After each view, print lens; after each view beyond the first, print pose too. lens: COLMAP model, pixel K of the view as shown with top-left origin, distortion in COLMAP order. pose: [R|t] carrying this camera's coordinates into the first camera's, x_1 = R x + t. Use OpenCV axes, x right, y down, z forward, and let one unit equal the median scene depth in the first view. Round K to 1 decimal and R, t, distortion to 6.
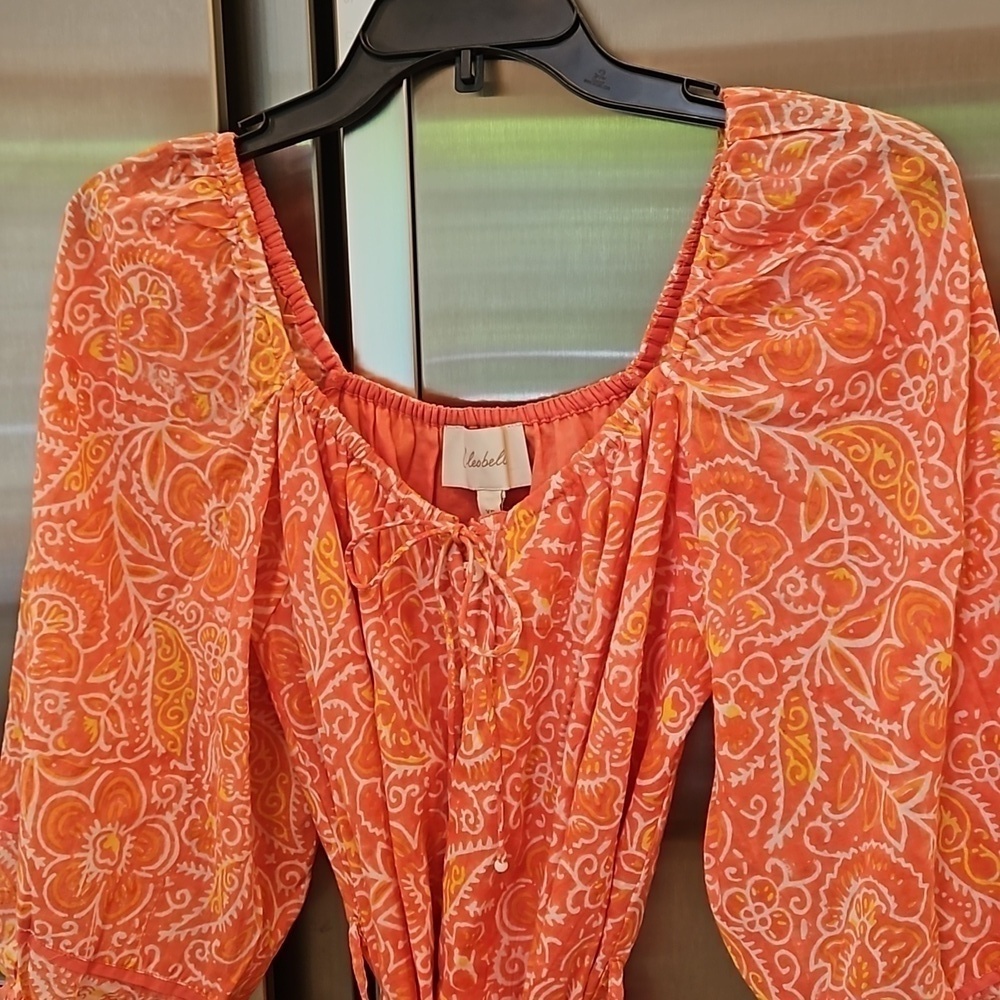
lens RADIAL K [[1825.6, 0, 428.9], [0, 1825.6, 499.2], [0, 0, 1]] dist [0.101841, -0.211504]
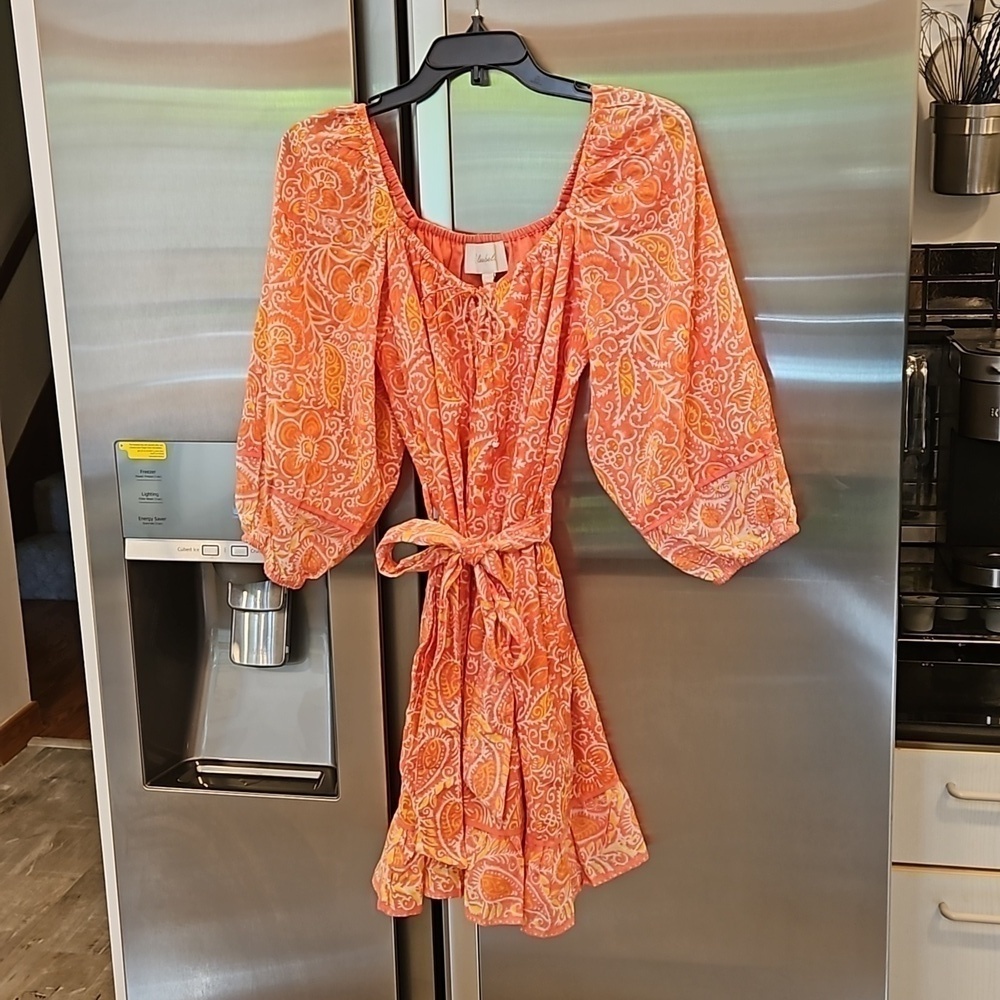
lens RADIAL K [[1427.1, 0, 497.4], [0, 1427.1, 451.9], [0, 0, 1]] dist [0.074603, -0.145200]
pose [[0.998018, -0.013870, 0.061379, -0.063692], [0.010676, 0.998587, 0.052063, 0.121361], [-0.062014, -0.051305, 0.996756, -0.704447]]
